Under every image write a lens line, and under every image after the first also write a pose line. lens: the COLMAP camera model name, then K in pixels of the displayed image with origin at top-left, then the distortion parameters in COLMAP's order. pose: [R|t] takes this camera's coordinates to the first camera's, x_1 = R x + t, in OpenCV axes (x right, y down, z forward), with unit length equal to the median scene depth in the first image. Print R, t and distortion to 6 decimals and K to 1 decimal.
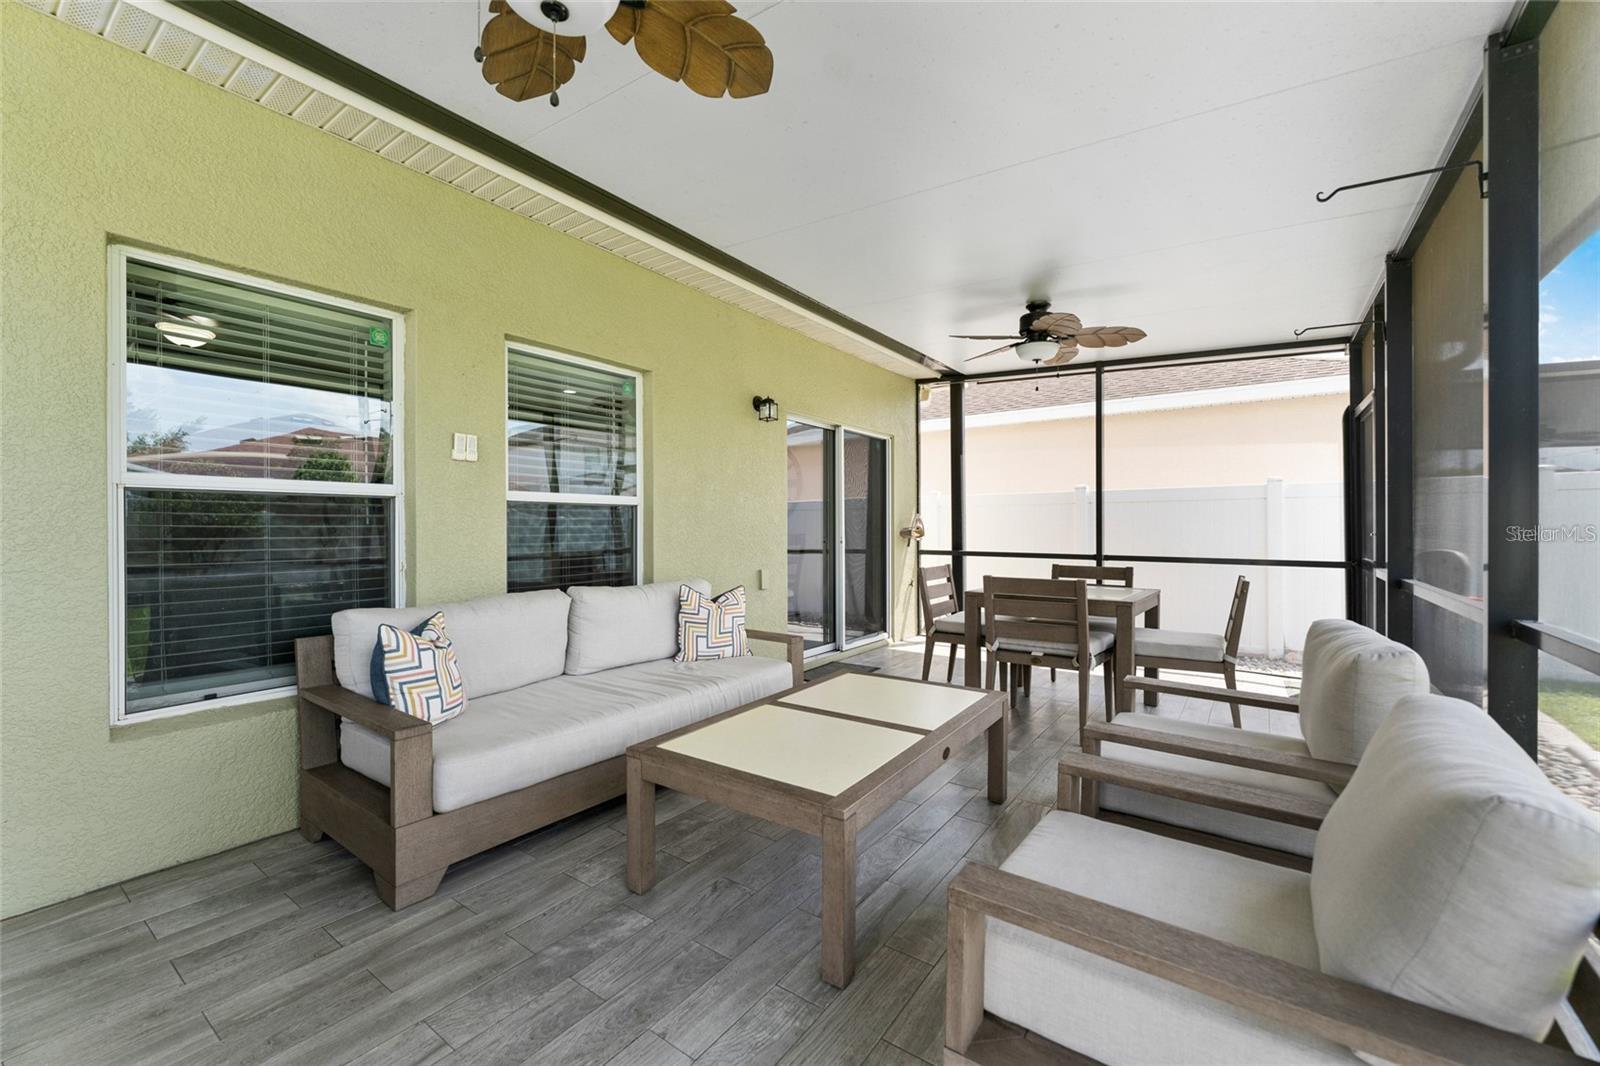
lens RADIAL K [[649.6, 0, 798.0], [0, 649.6, 525.6], [0, 0, 1]] dist [-0.001292, -0.000159]
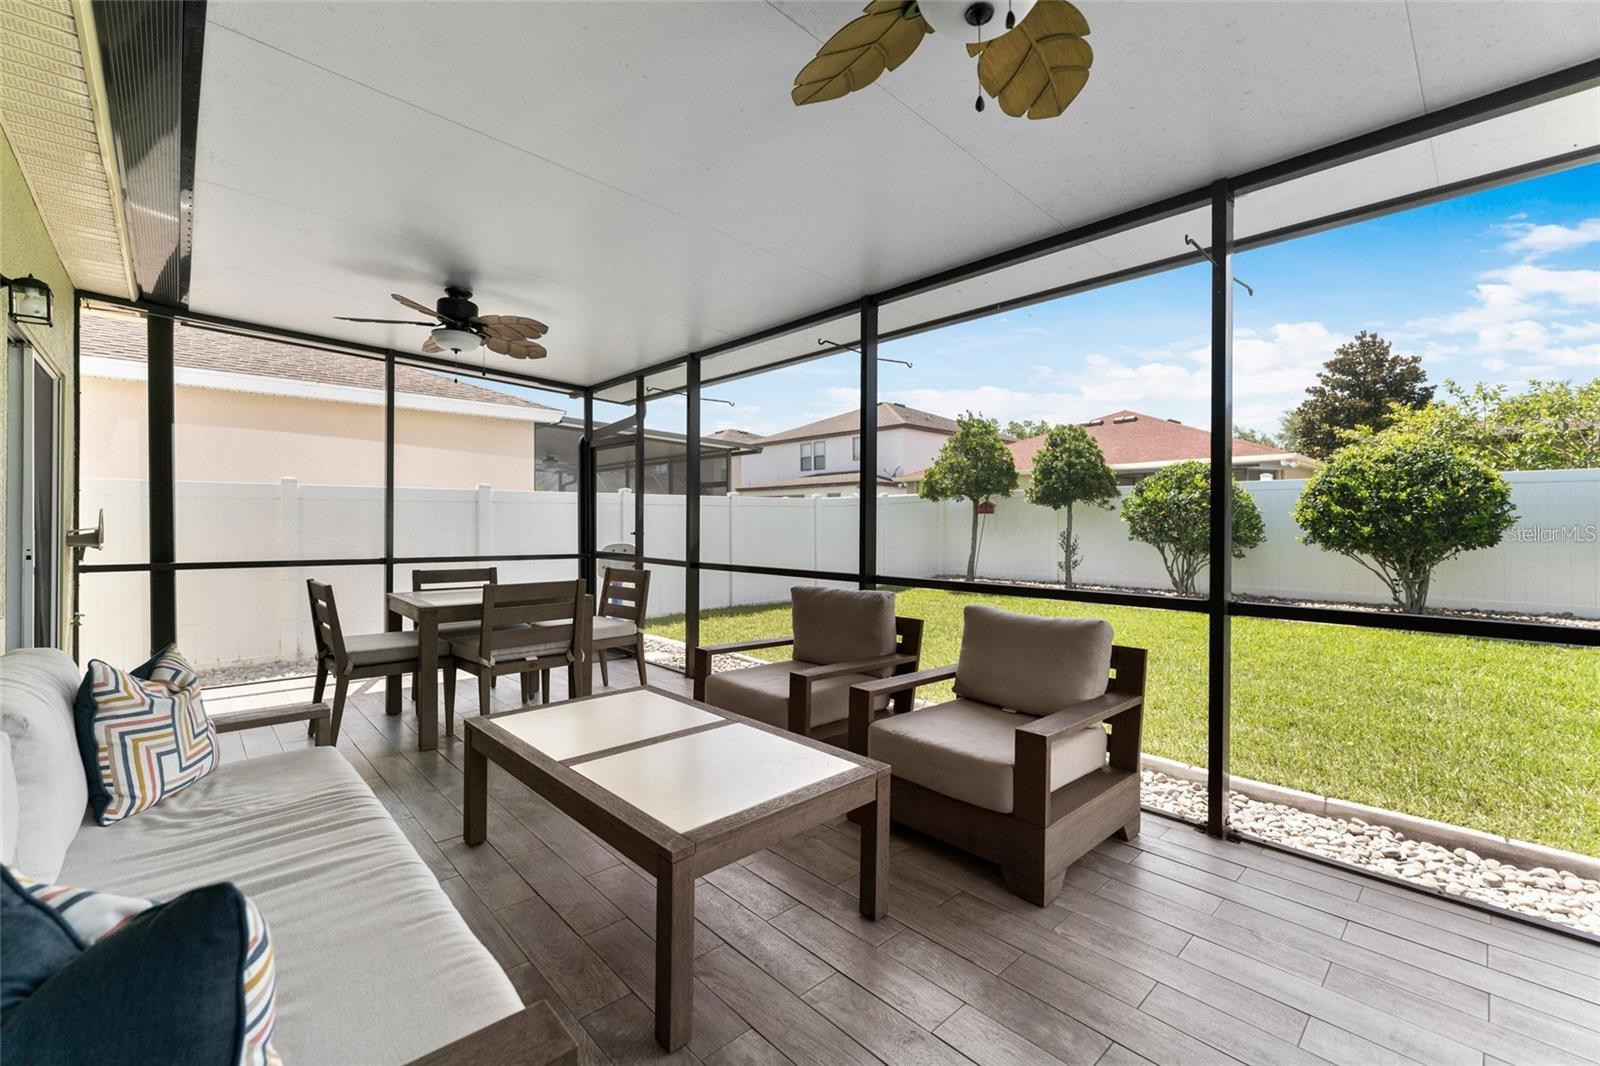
lens RADIAL K [[655.4, 0, 792.9], [0, 655.4, 522.6], [0, 0, 1]] dist [-0.002107, -0.000193]
pose [[0.193621, 0.005495, 0.981061, -0.346383], [-0.002362, 0.999984, -0.005135, -0.002362], [-0.981074, -0.001323, 0.193631, 0.275300]]
